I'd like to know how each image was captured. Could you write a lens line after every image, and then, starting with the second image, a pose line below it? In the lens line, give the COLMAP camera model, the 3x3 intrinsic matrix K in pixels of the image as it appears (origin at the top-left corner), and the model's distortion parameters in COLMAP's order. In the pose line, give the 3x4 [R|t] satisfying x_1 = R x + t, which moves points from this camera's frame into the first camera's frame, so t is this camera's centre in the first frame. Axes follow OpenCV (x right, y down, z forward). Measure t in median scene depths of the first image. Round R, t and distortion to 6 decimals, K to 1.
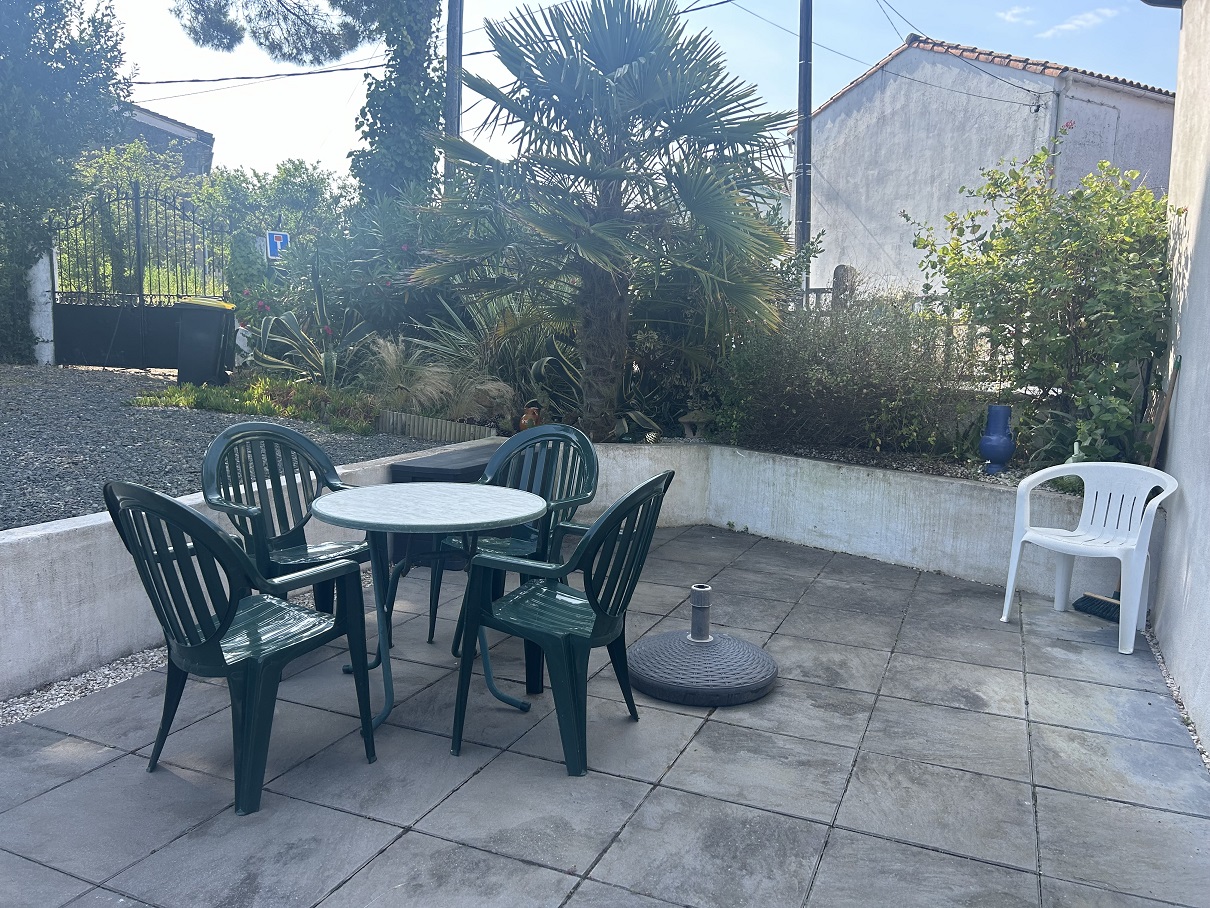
lens RADIAL K [[917.6, 0, 596.9], [0, 917.6, 463.4], [0, 0, 1]] dist [0.024982, -0.010685]
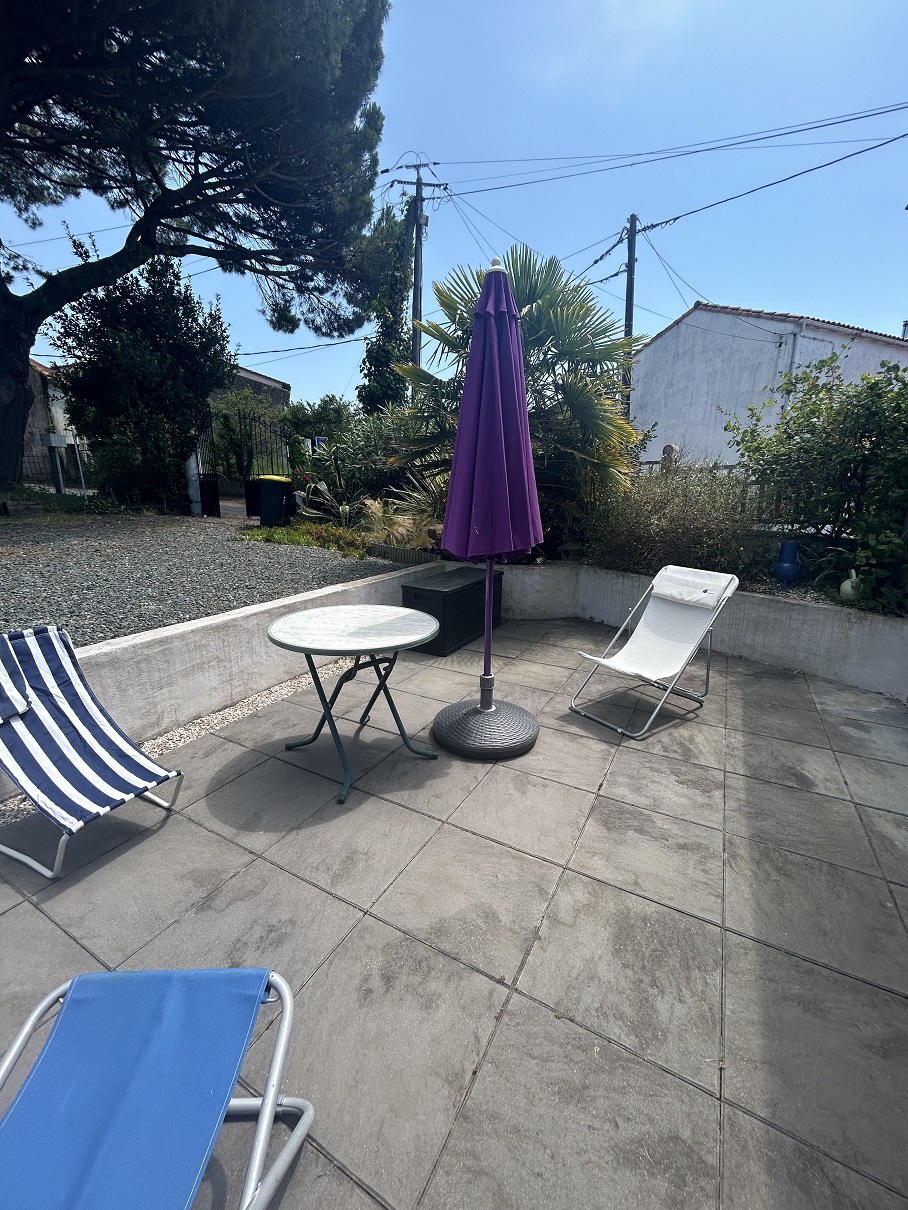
lens RADIAL K [[487.4, 0, 448.8], [0, 487.4, 607.3], [0, 0, 1]] dist [-0.004457, 0.000711]
pose [[0.995093, 0.007059, -0.098688, -0.013967], [0.002209, 0.995618, 0.093490, -0.030093], [0.098915, -0.093249, 0.990717, 0.171454]]
